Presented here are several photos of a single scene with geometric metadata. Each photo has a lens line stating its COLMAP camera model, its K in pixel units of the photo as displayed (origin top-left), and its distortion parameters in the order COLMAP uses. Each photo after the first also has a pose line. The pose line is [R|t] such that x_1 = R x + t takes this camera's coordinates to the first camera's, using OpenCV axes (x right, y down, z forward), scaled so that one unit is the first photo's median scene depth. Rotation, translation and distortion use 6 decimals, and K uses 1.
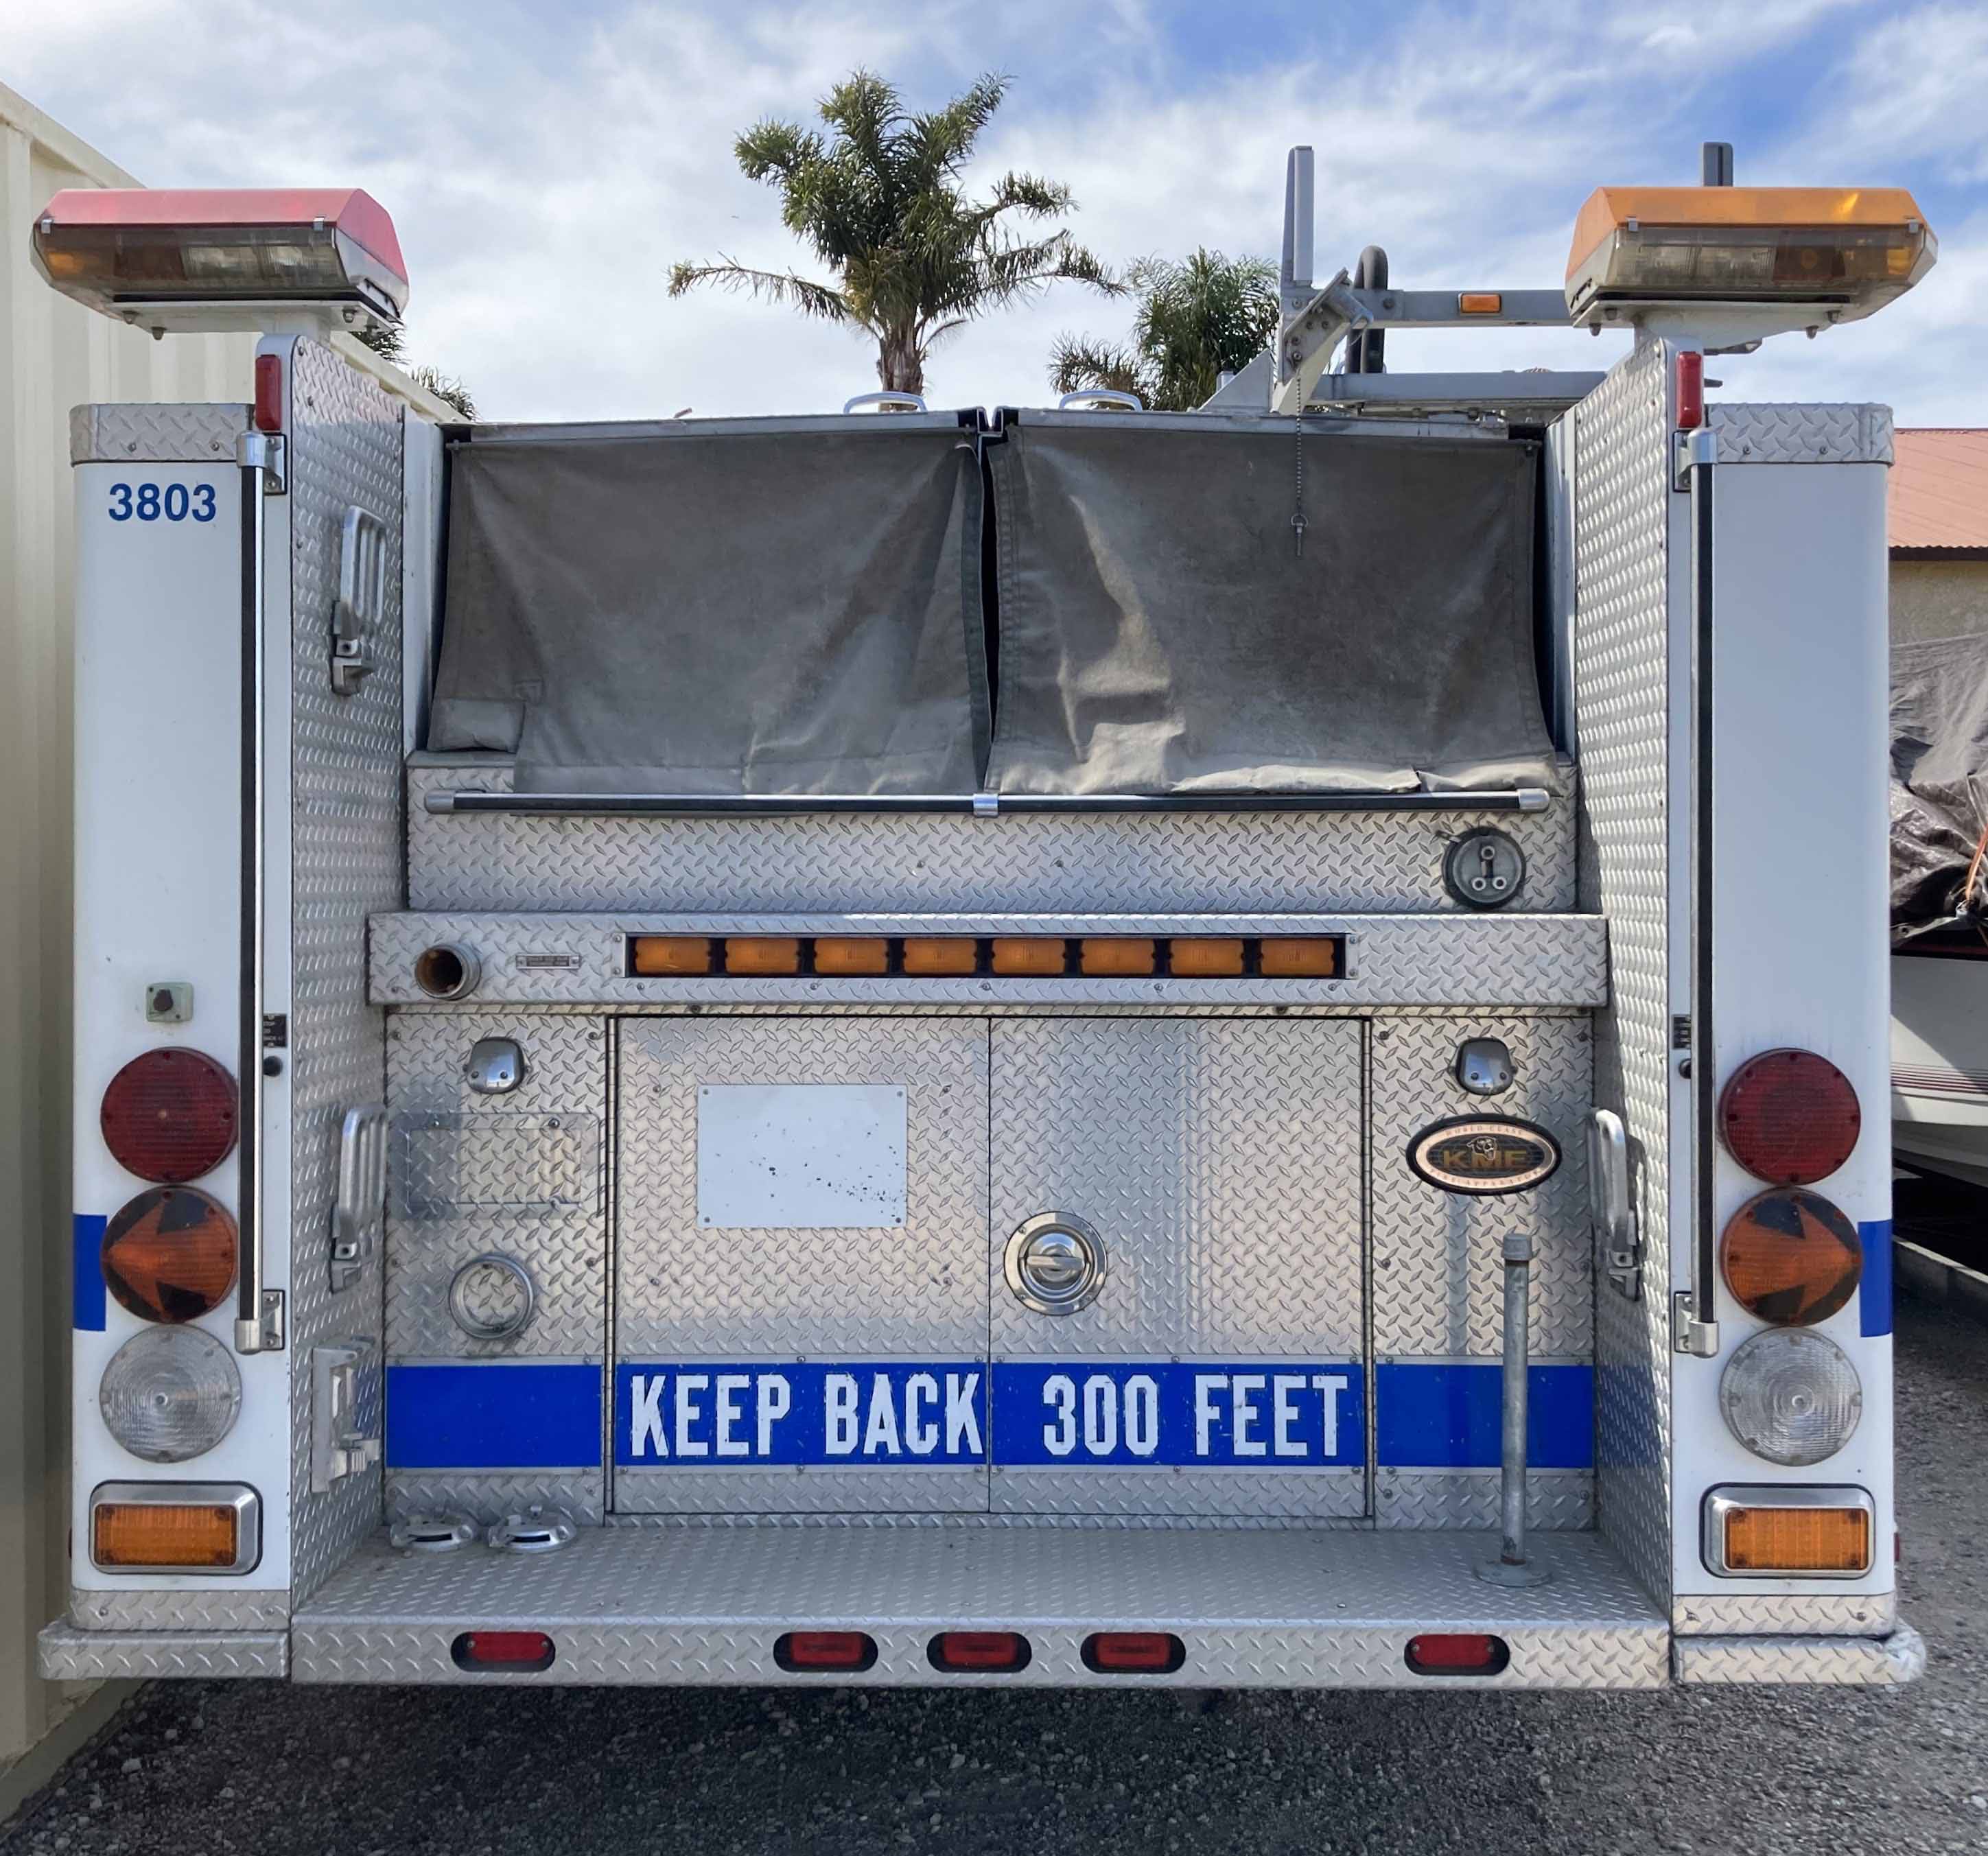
lens RADIAL K [[2287.1, 0, 1026.9], [0, 2287.1, 862.0], [0, 0, 1]] dist [0.023559, 0.000000]
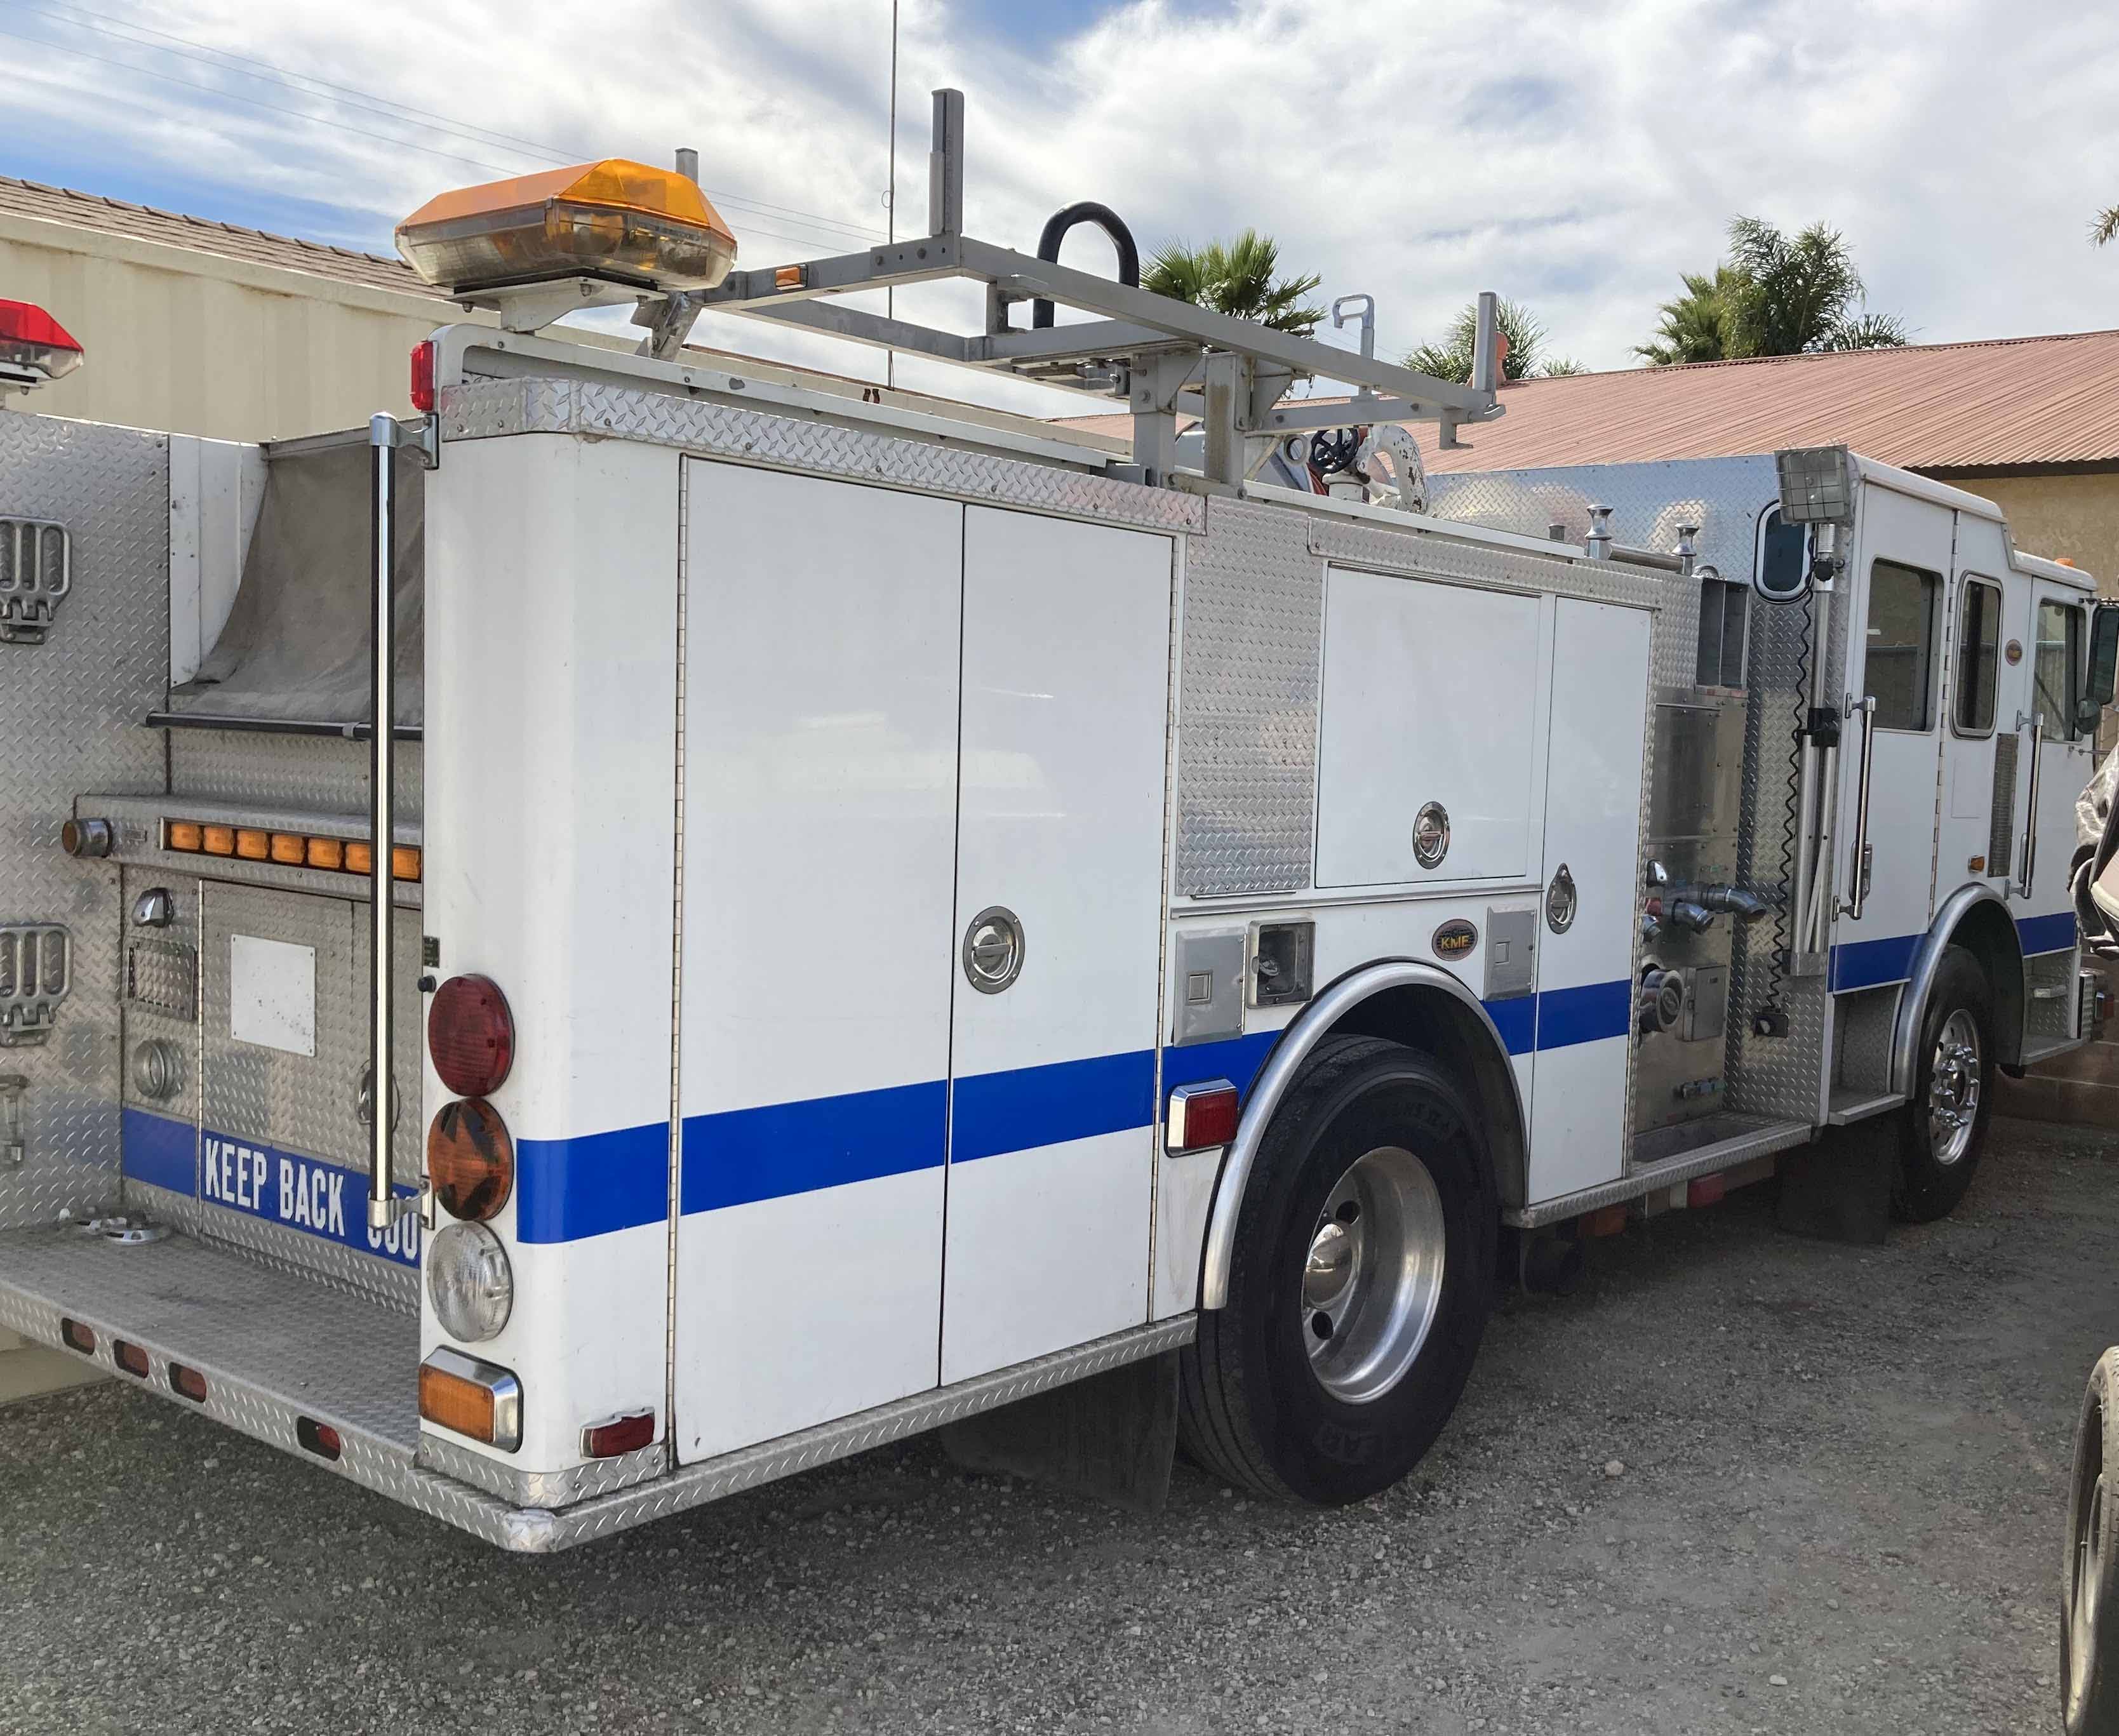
lens RADIAL K [[2136.8, 0, 1211.4], [0, 2136.8, 942.6], [0, 0, 1]] dist [0.012095, 0.000000]
pose [[0.794122, 0.088556, -0.601273, 1.085656], [-0.040130, 0.994809, 0.093515, -0.039706], [0.606433, -0.050133, 0.793553, 0.346042]]
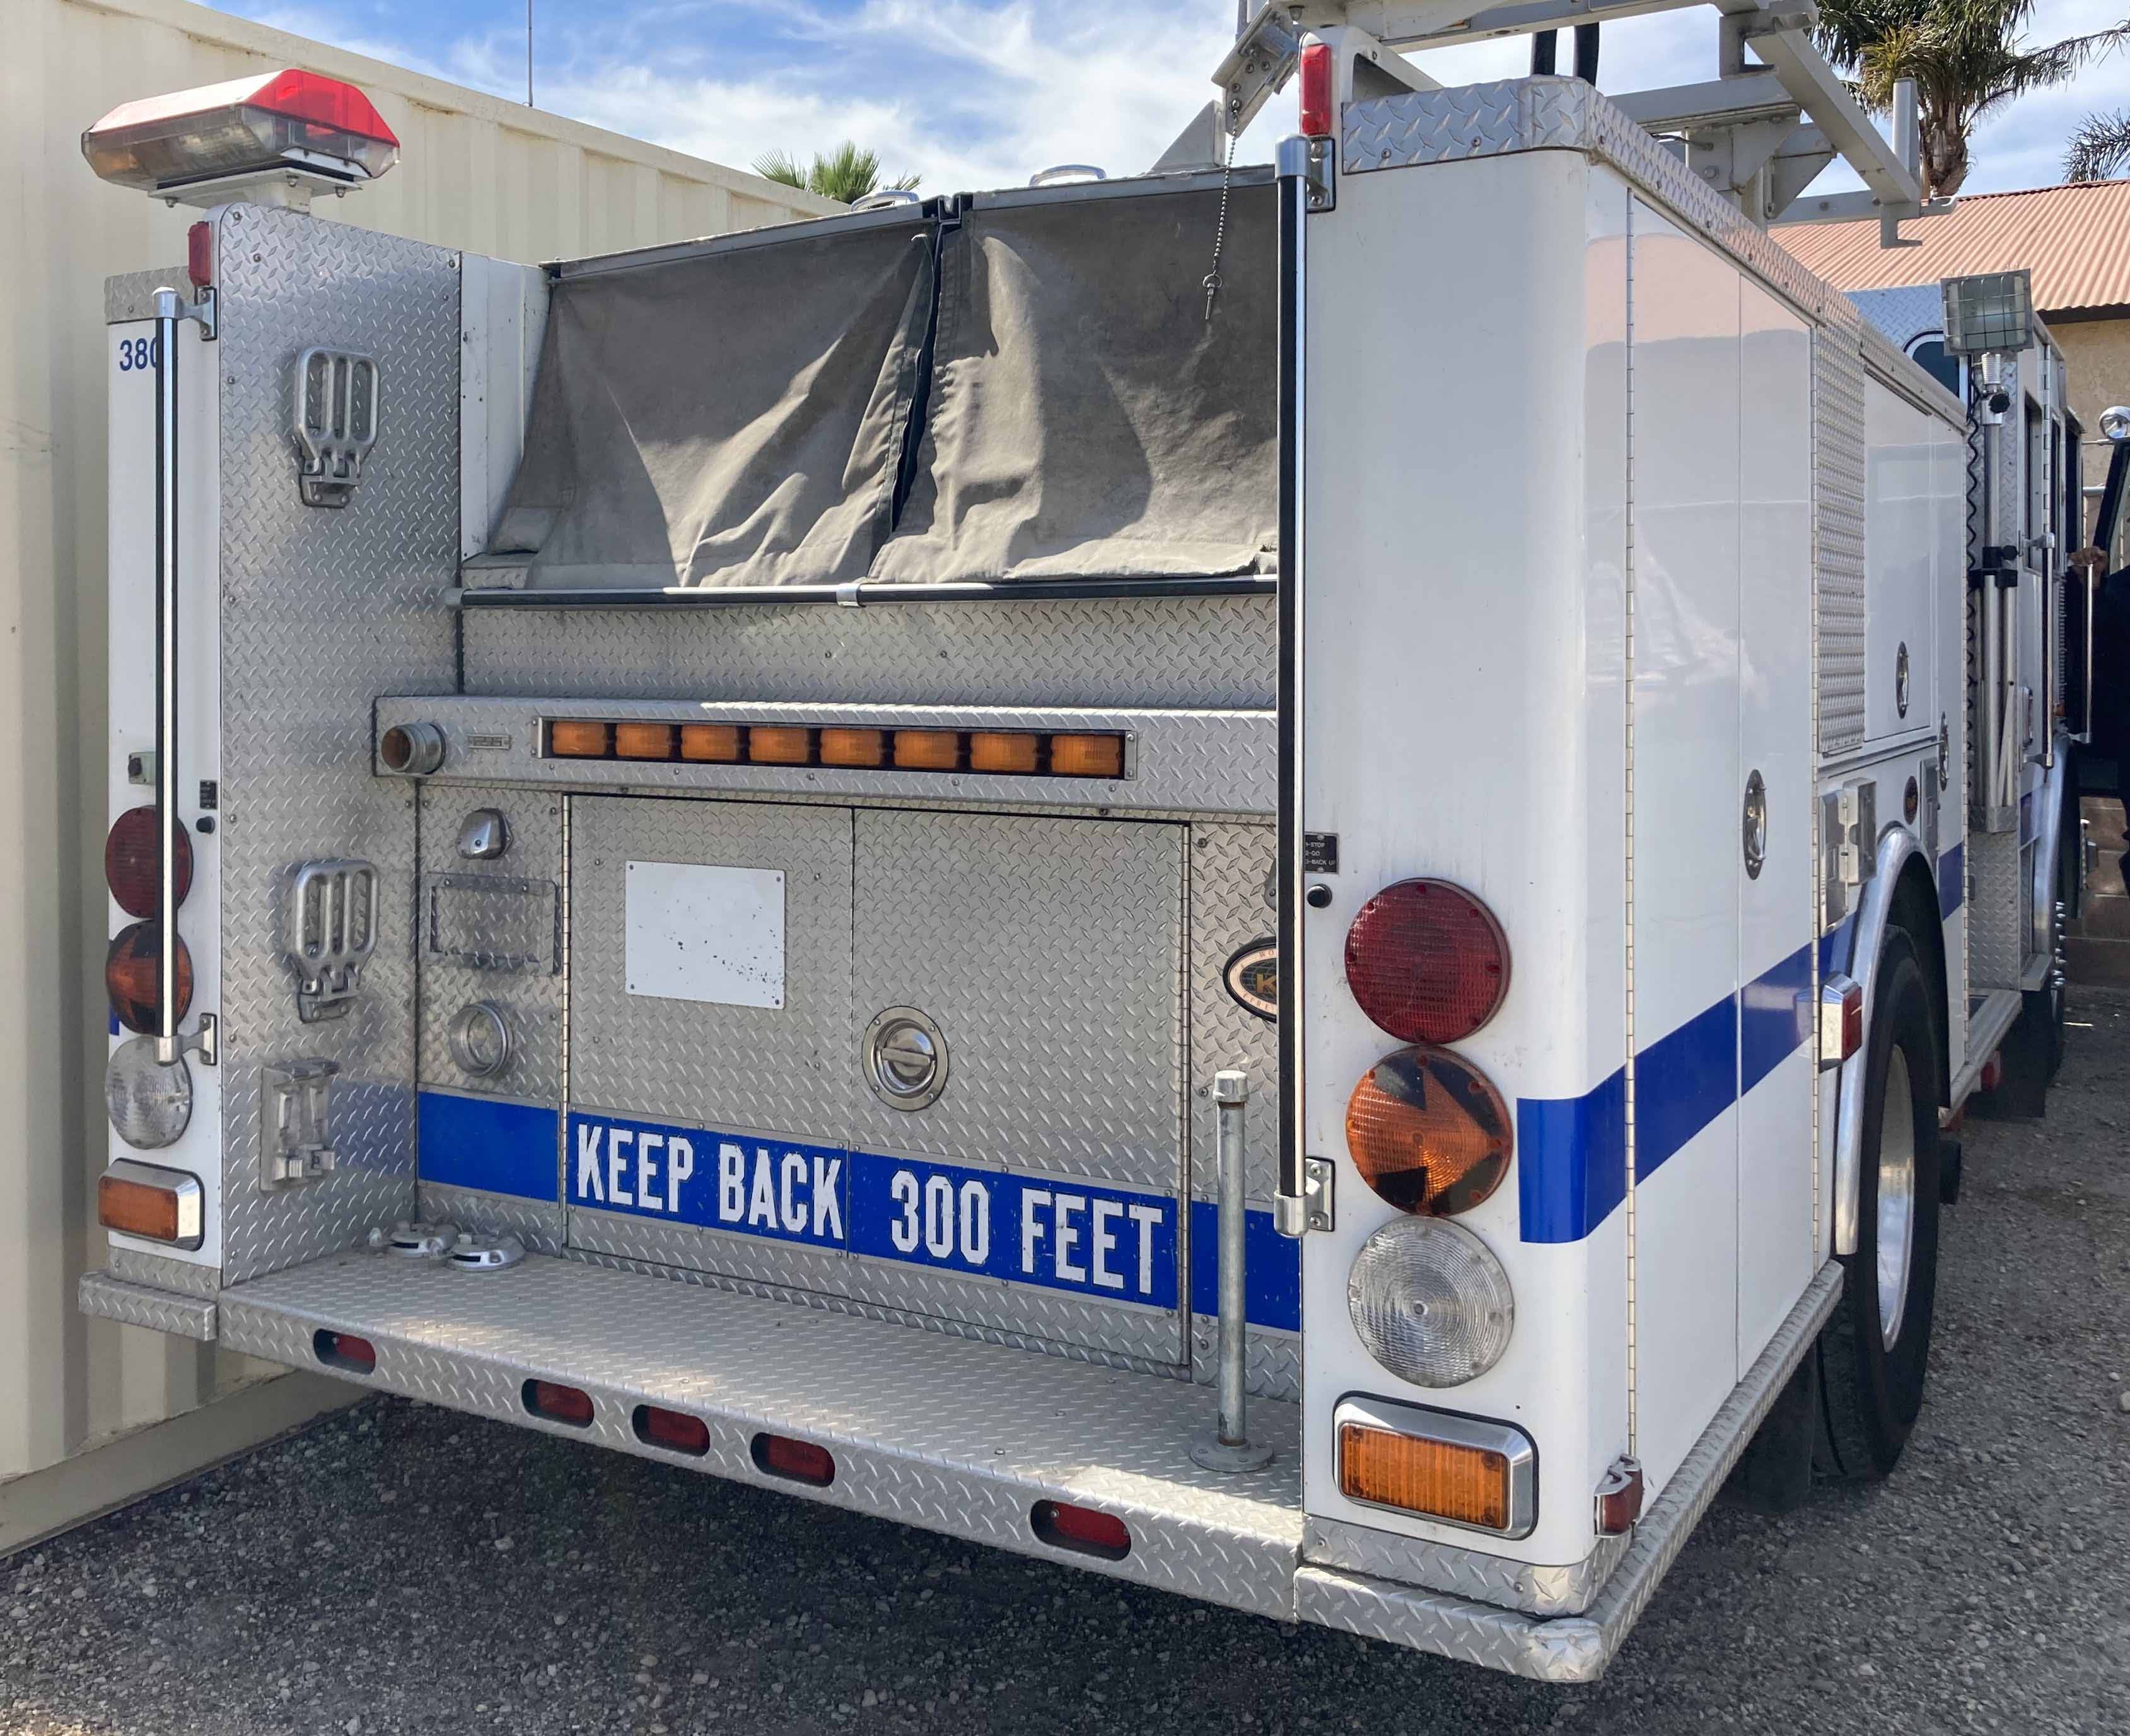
lens RADIAL K [[2098.9, 0, 1013.8], [0, 2098.9, 678.6], [0, 0, 1]] dist [0.017153, 0.000000]
pose [[0.865951, 0.005652, -0.500096, 0.507548], [0.000071, 0.999935, 0.011424, 0.001197], [0.500128, -0.009928, 0.865894, 0.240753]]
